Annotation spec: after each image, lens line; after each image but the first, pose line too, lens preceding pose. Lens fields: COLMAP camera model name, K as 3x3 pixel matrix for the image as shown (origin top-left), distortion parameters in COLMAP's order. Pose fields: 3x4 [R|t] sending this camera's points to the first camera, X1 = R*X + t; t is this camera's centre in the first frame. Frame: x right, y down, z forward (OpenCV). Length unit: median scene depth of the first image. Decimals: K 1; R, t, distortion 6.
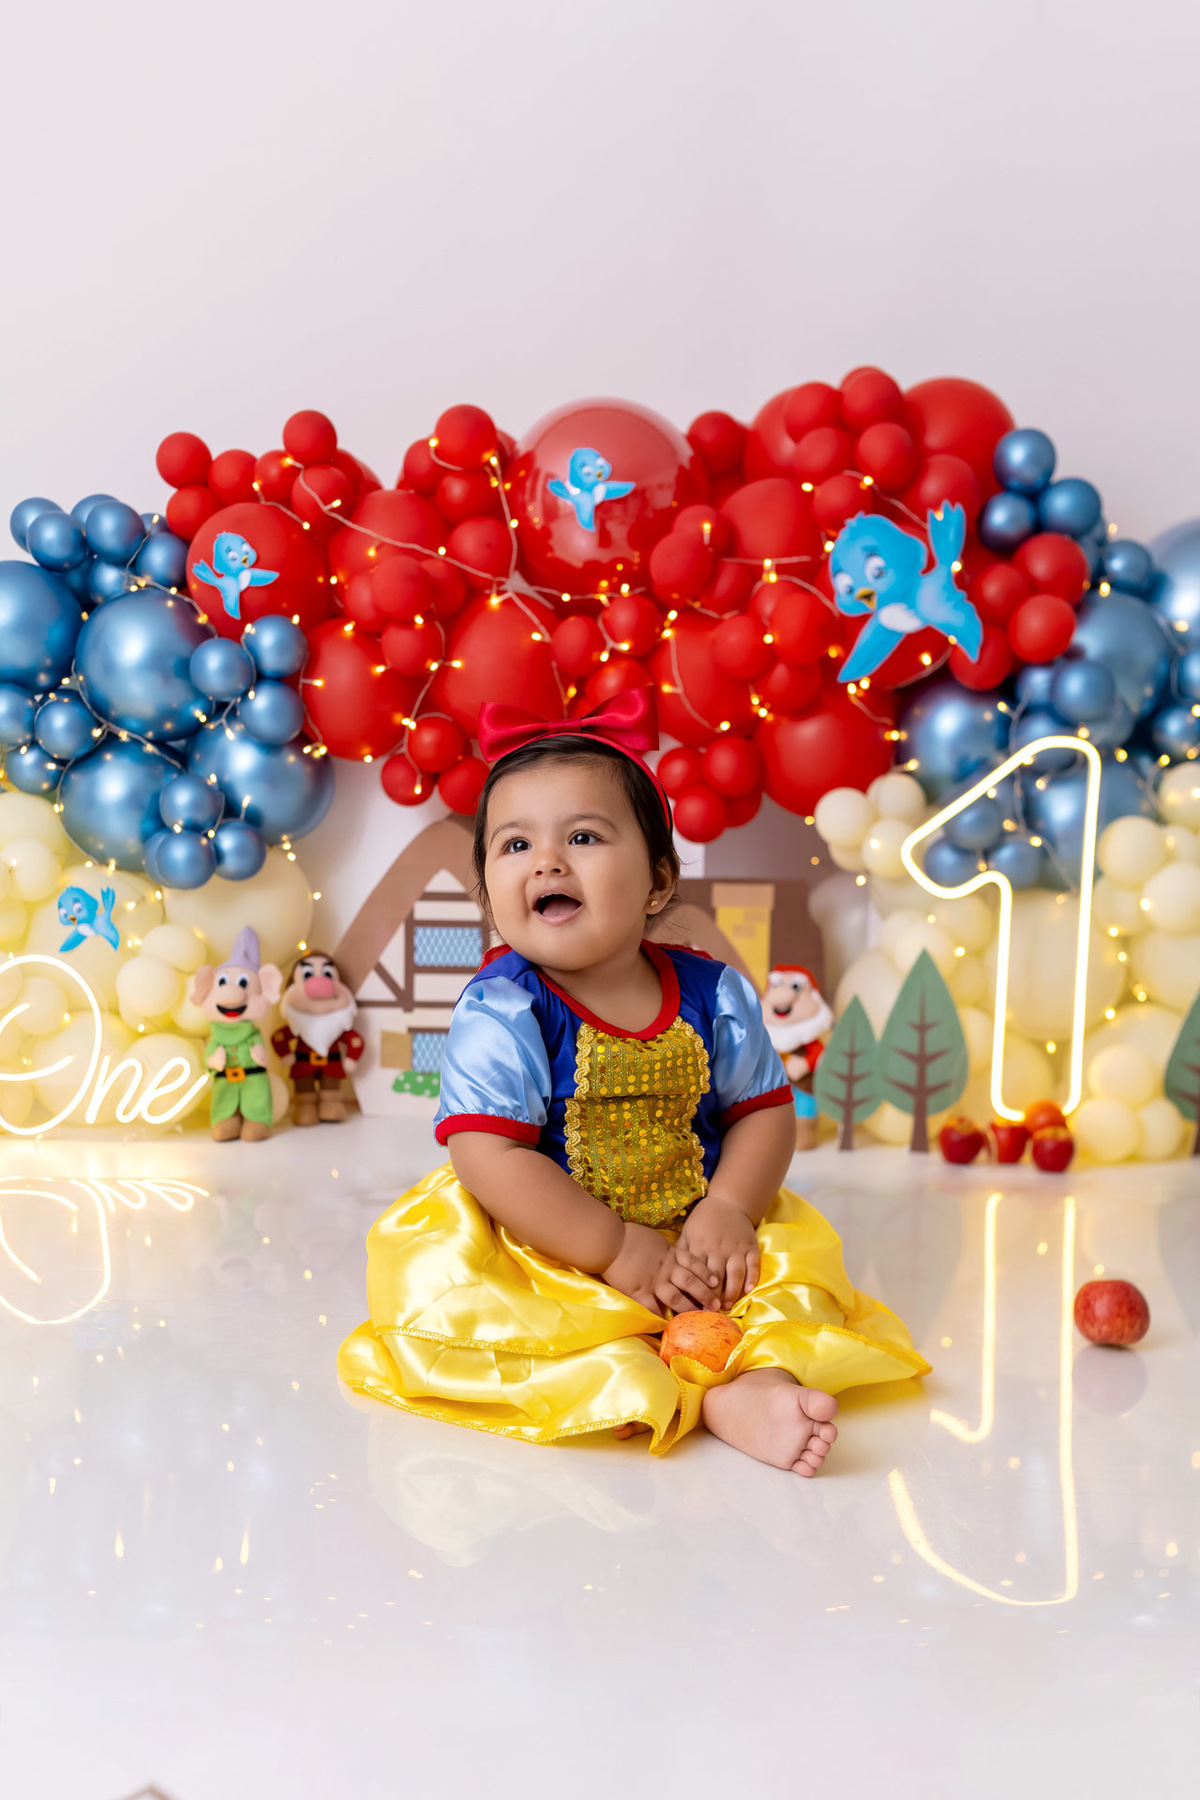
lens RADIAL K [[1780.1, 0, 618.2], [0, 1780.1, 1062.9], [0, 0, 1]] dist [-0.001903, 0.003618]
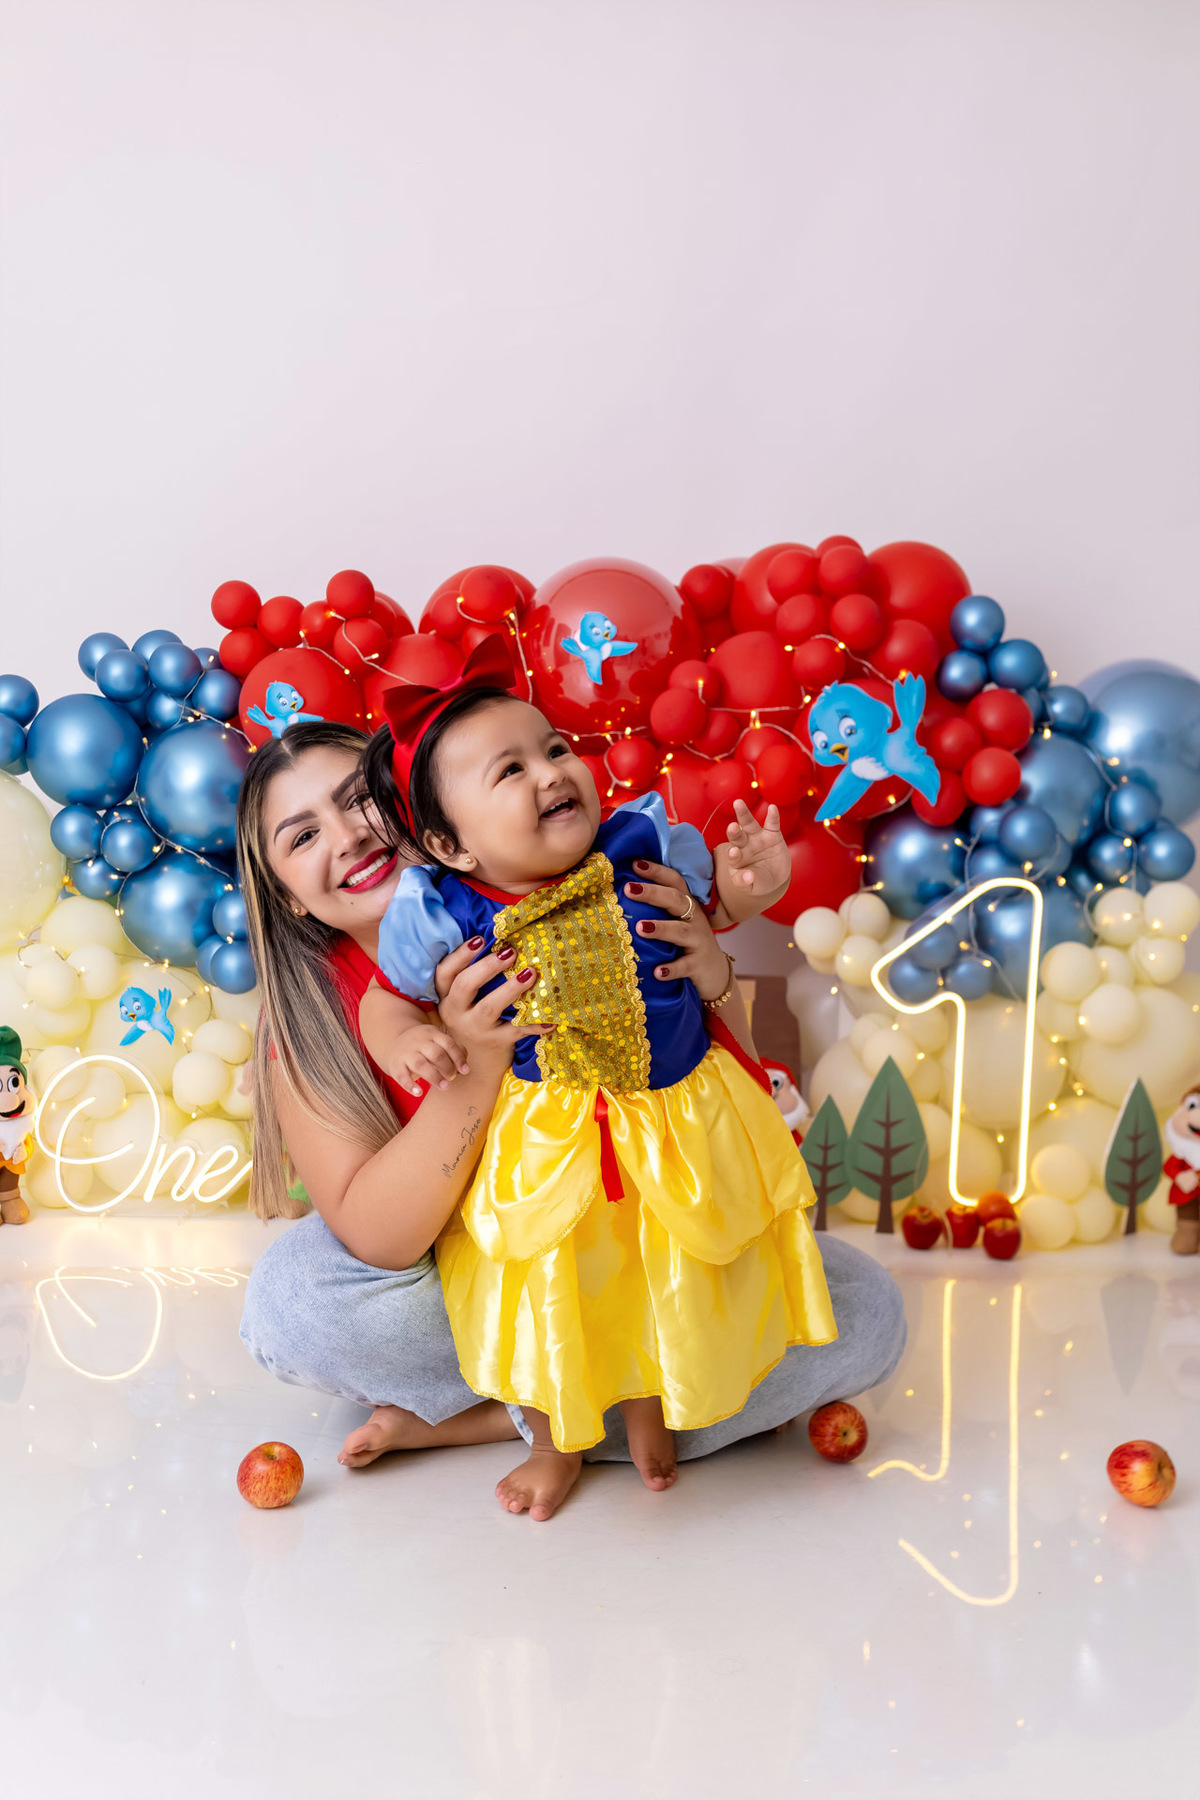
lens RADIAL K [[1780.1, 0, 620.6], [0, 1780.1, 911.5], [0, 0, 1]] dist [-0.001903, 0.003618]
pose [[0.999629, 0.007658, 0.026136, -0.029415], [-0.006721, 0.999339, -0.035739, -0.109738], [-0.026392, 0.035551, 0.999019, -0.131303]]
